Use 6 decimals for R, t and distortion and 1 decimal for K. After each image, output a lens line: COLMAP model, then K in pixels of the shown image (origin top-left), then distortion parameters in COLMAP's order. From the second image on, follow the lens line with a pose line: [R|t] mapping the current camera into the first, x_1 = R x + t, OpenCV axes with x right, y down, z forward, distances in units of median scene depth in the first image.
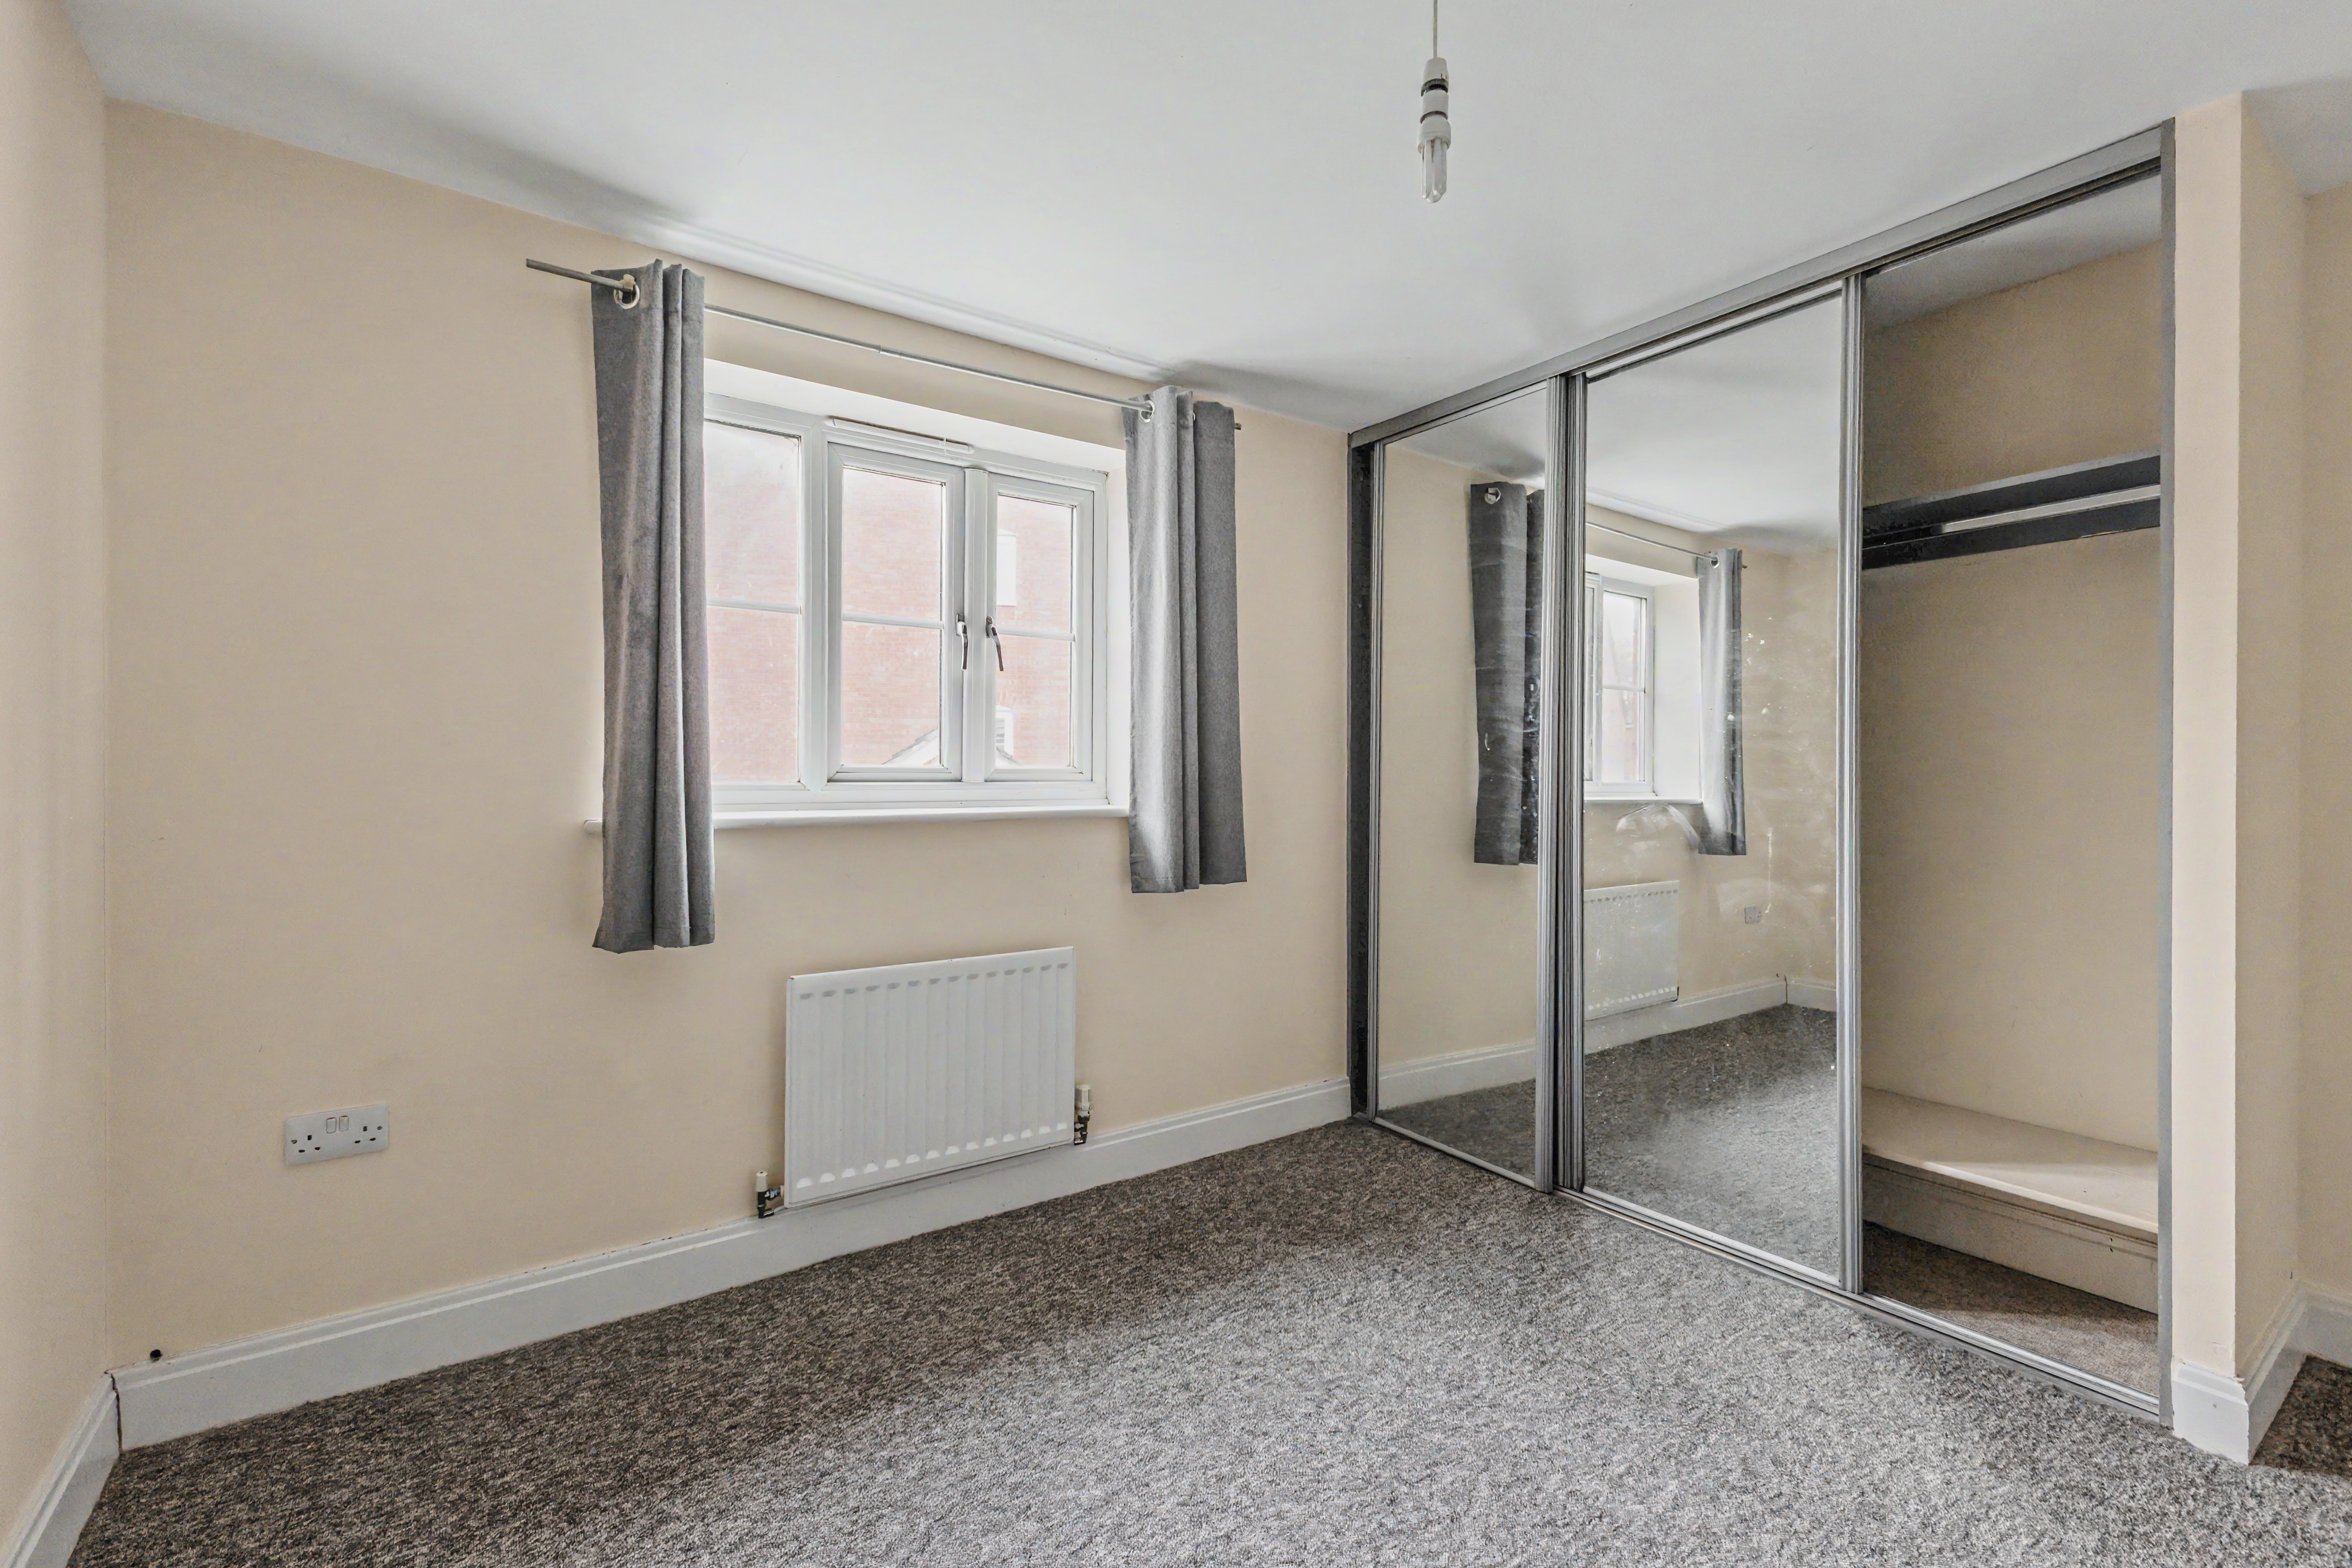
lens RADIAL K [[1024.1, 0, 1177.7], [0, 1024.1, 773.9], [0, 0, 1]] dist [0.006982, -0.000349]
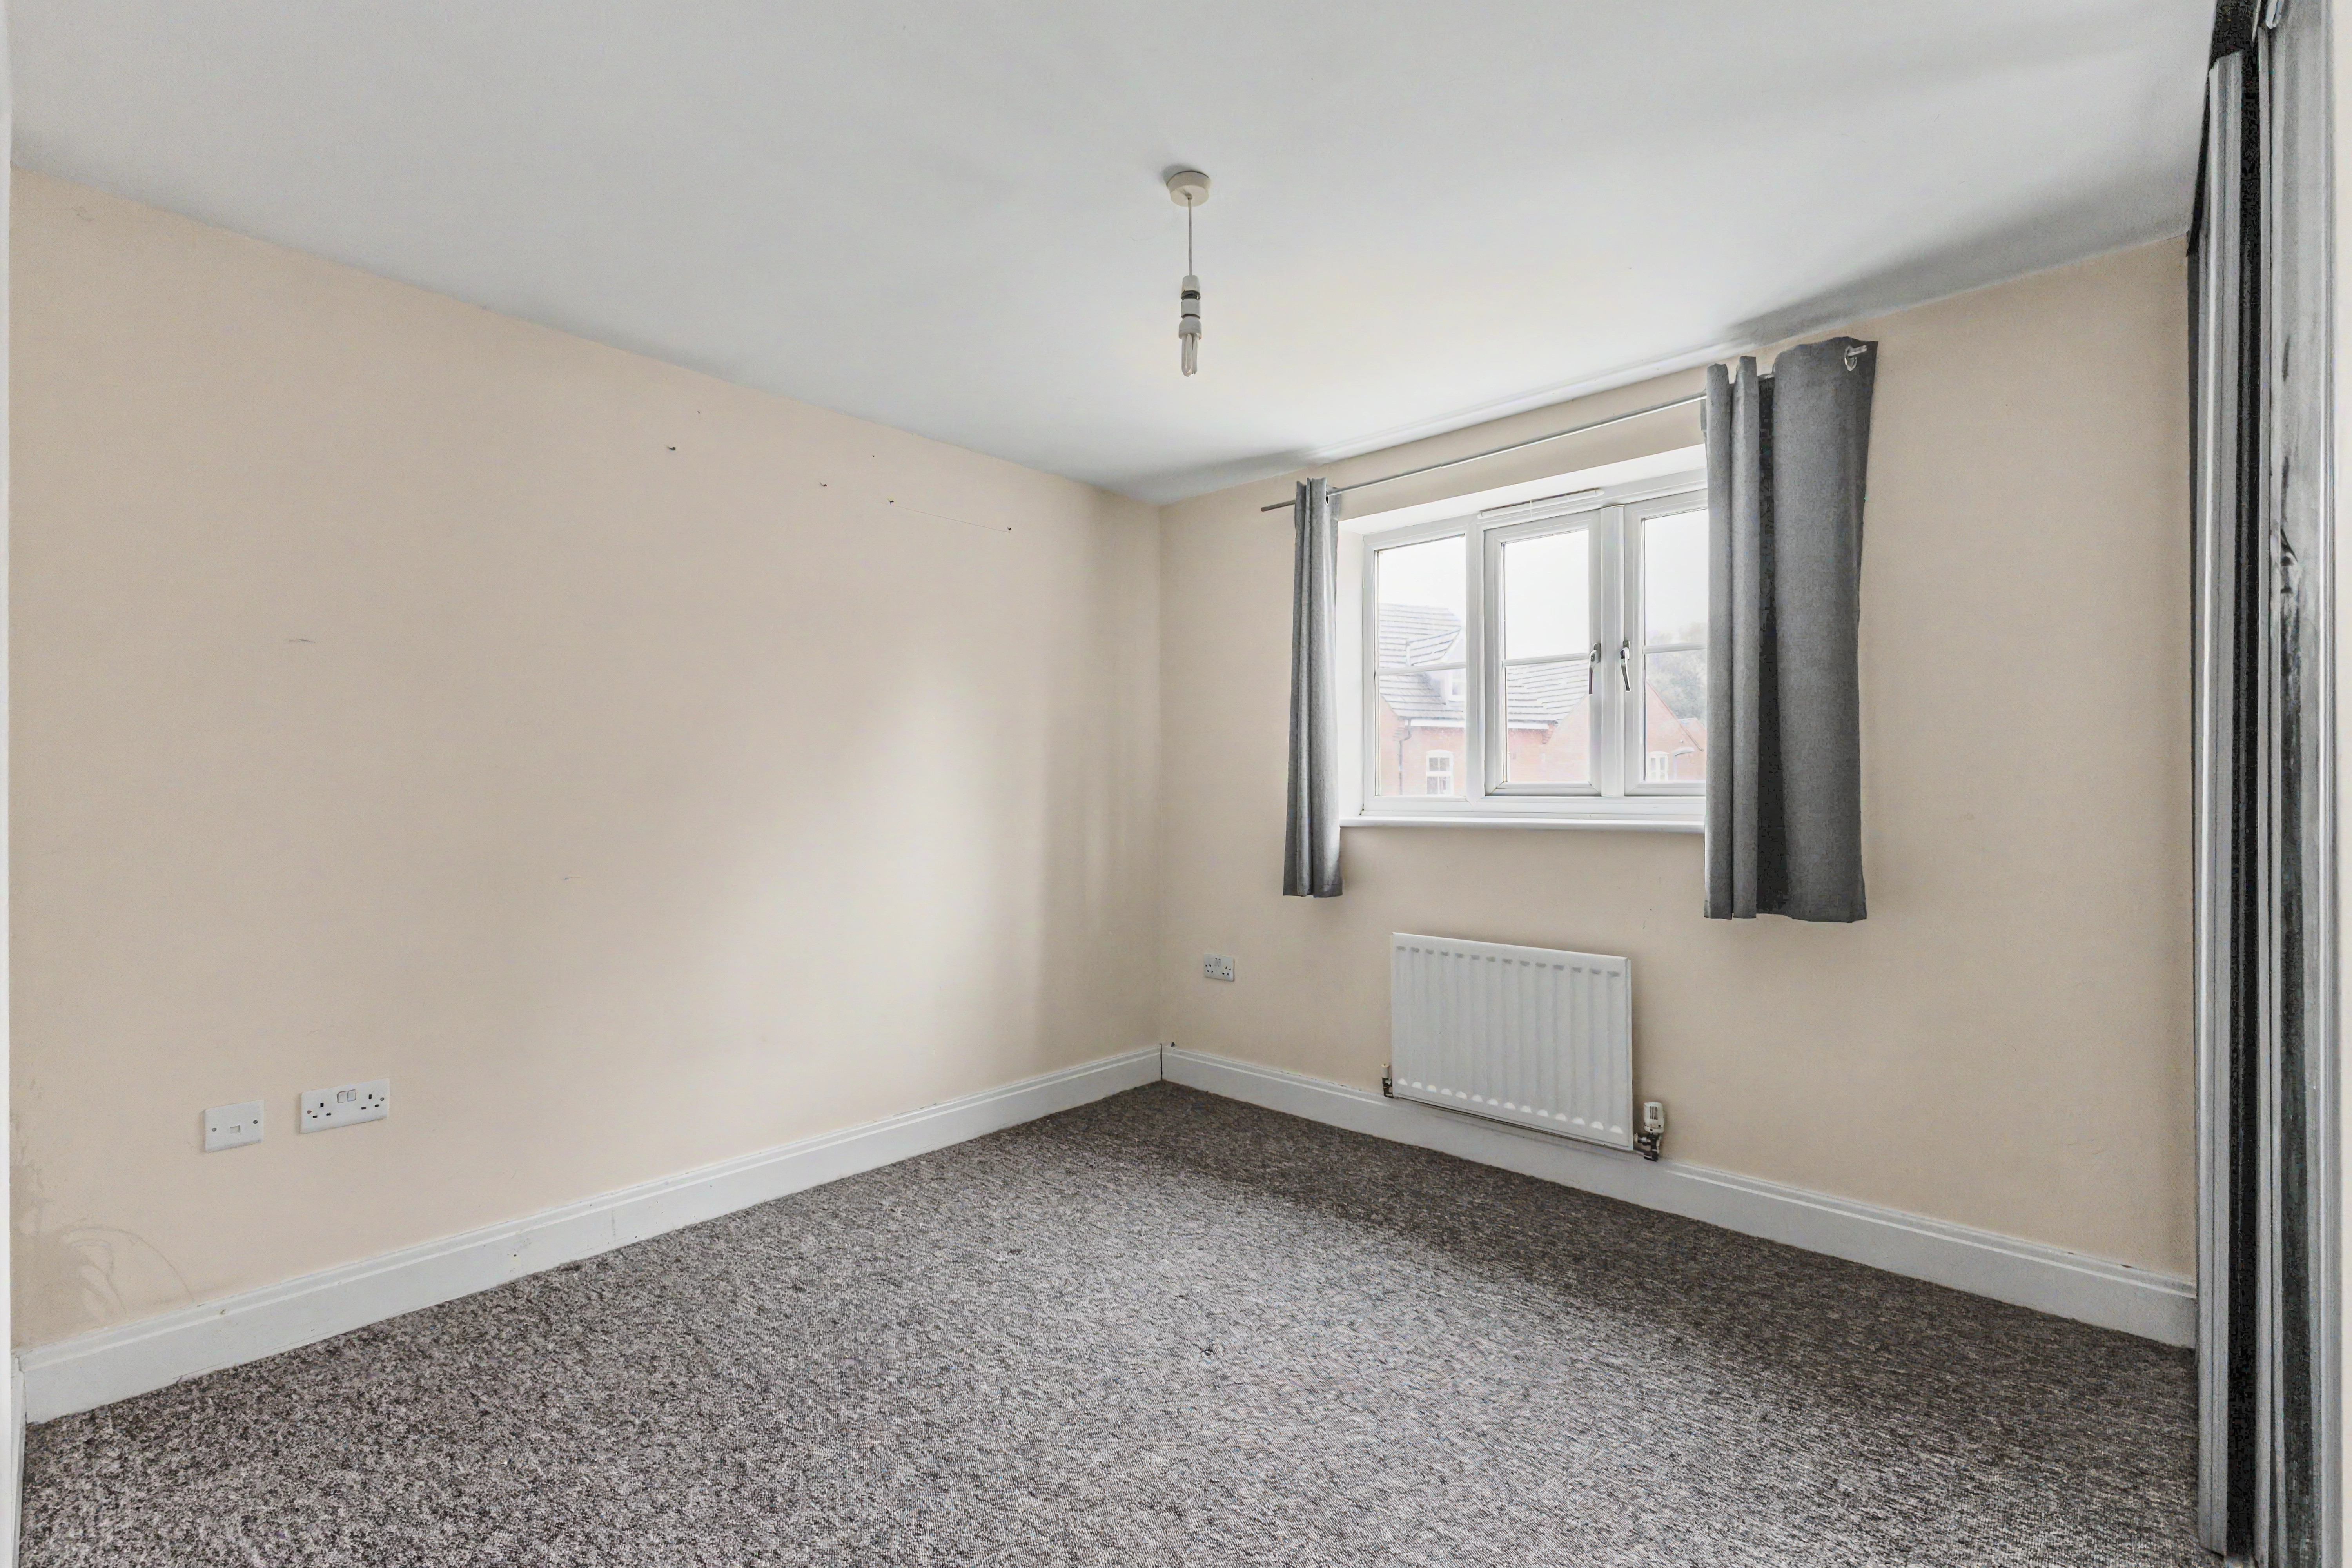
lens RADIAL K [[1024.1, 0, 1177.7], [0, 1024.1, 773.9], [0, 0, 1]] dist [0.006982, -0.000349]
pose [[0.201658, -0.018668, -0.979278, 0.950138], [0.003861, 0.999826, -0.018264, 0.002739], [0.979448, -0.000098, 0.201695, 0.416871]]
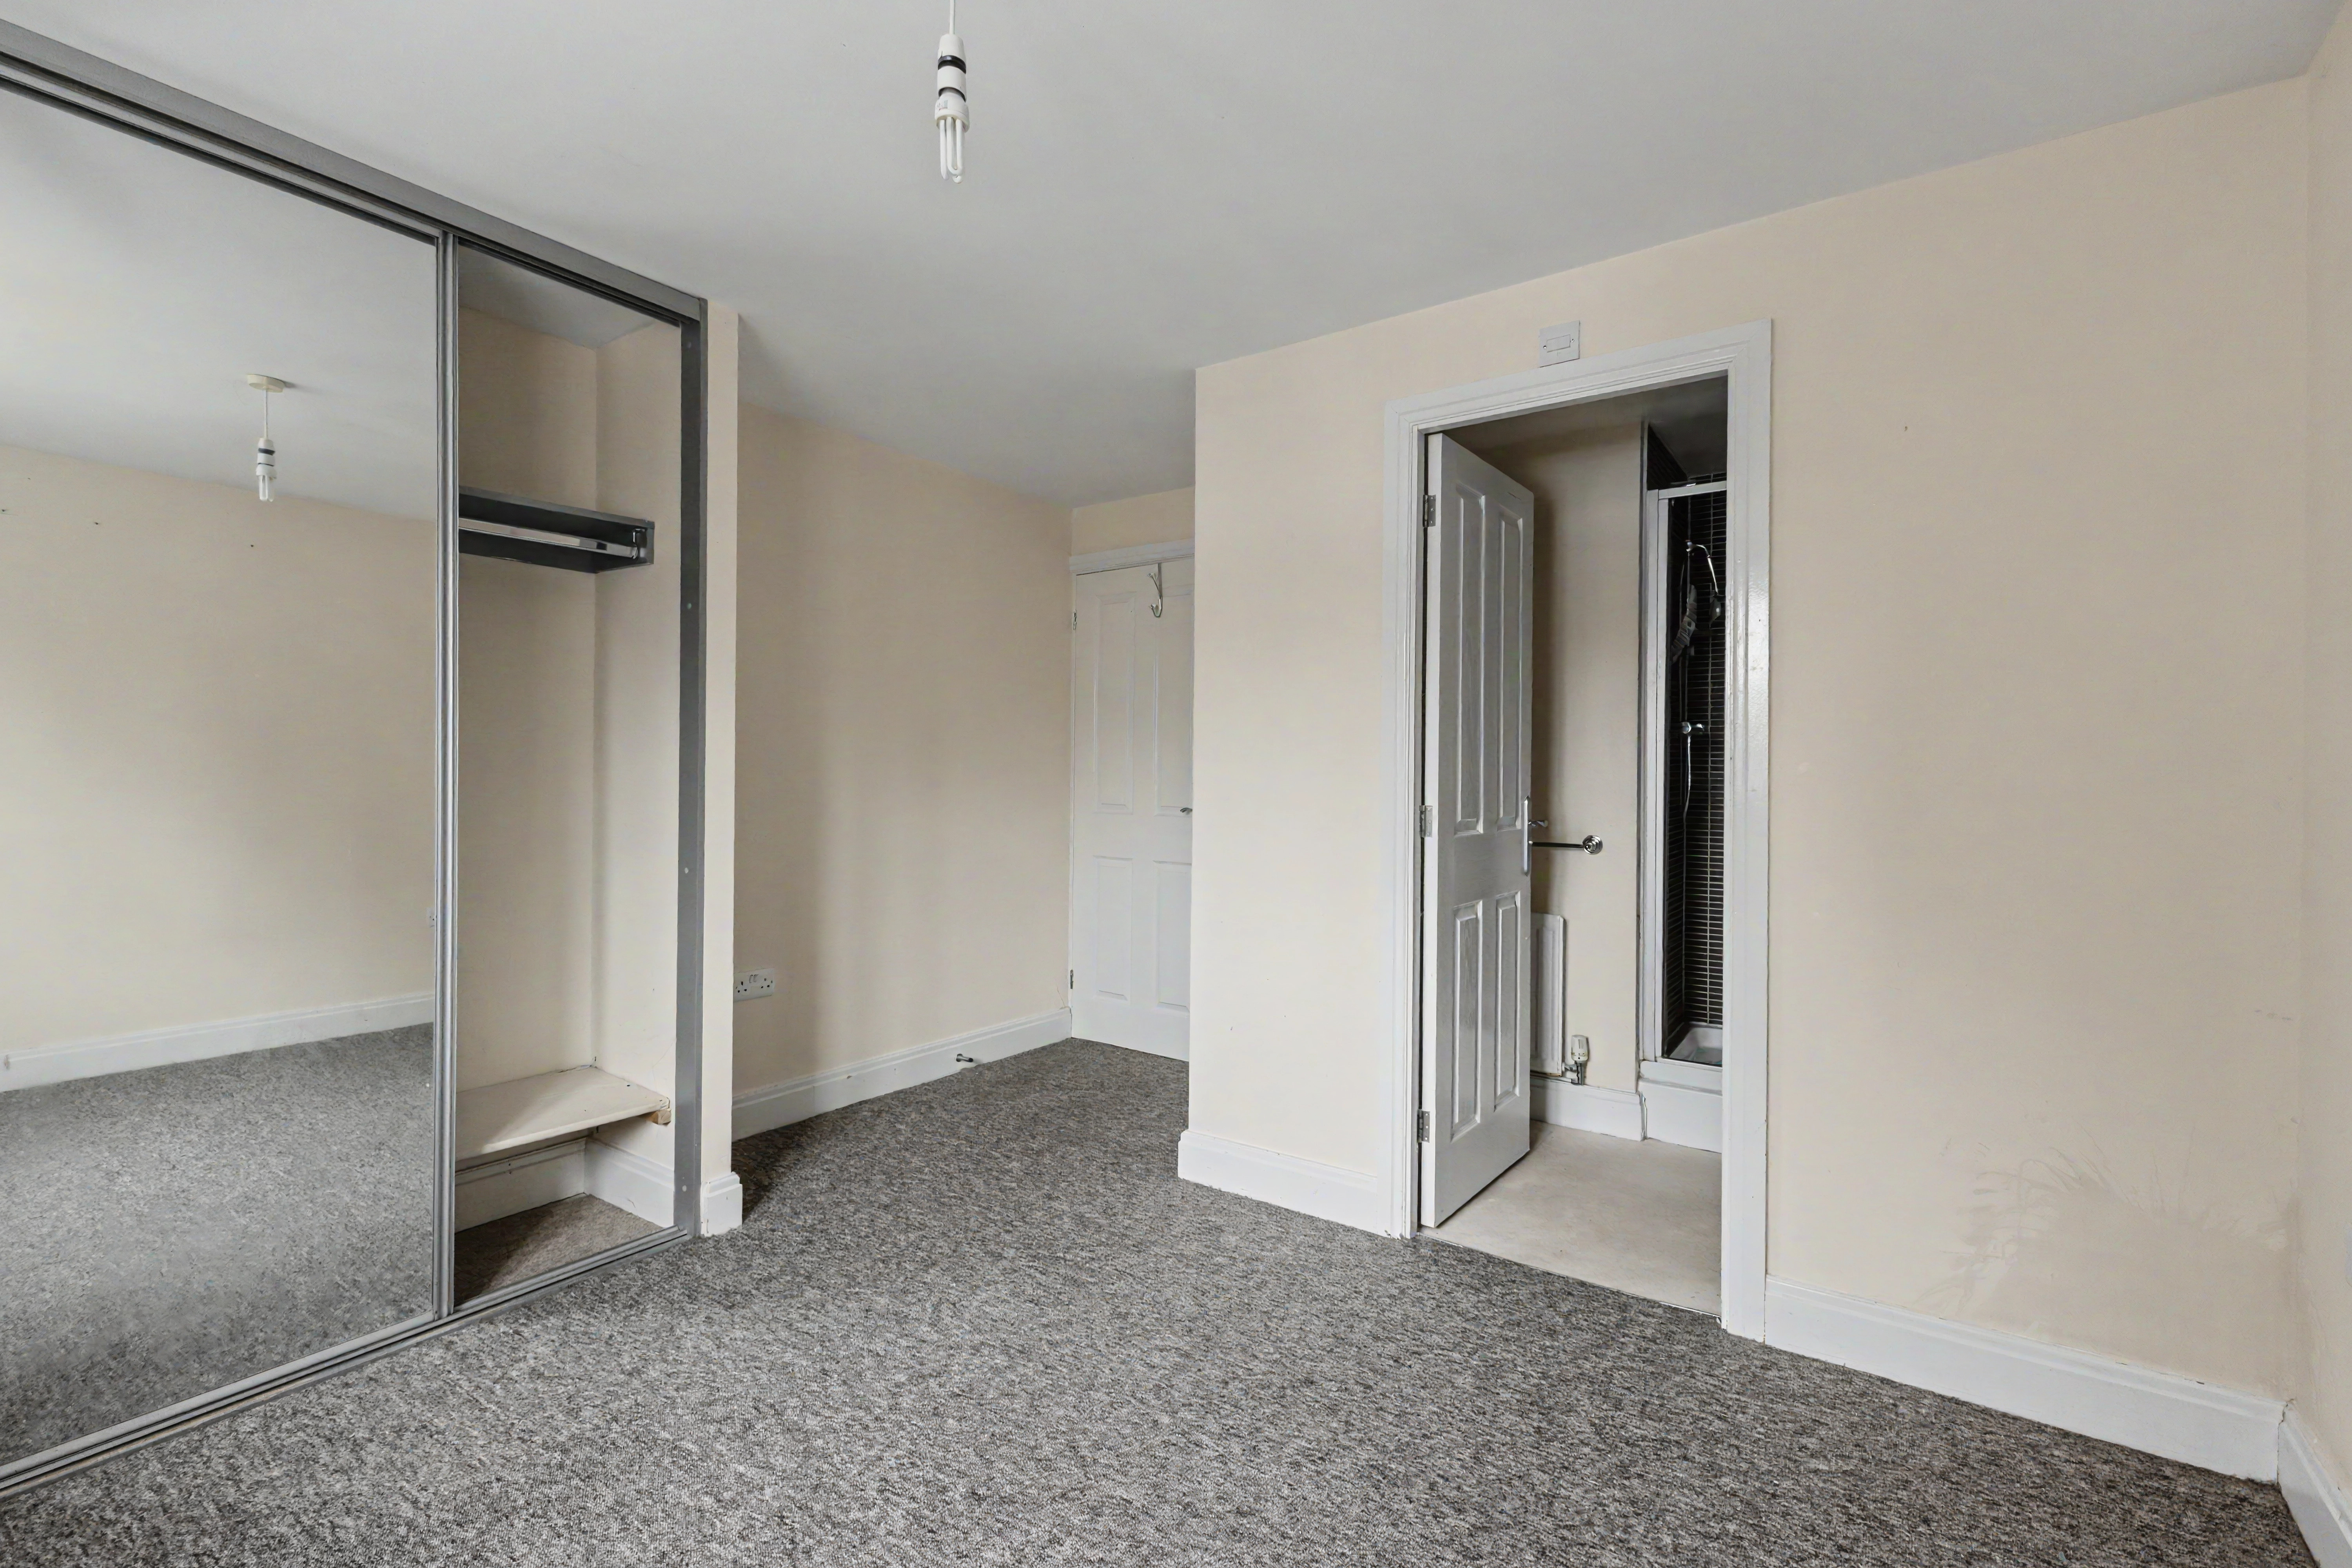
lens RADIAL K [[1024.1, 0, 1177.7], [0, 1024.1, 773.9], [0, 0, 1]] dist [0.006982, -0.000349]
pose [[-0.327735, 0.000802, 0.944769, -0.438262], [-0.006956, 0.999970, -0.003262, 0.006944], [-0.944744, -0.007640, -0.327720, 0.658859]]
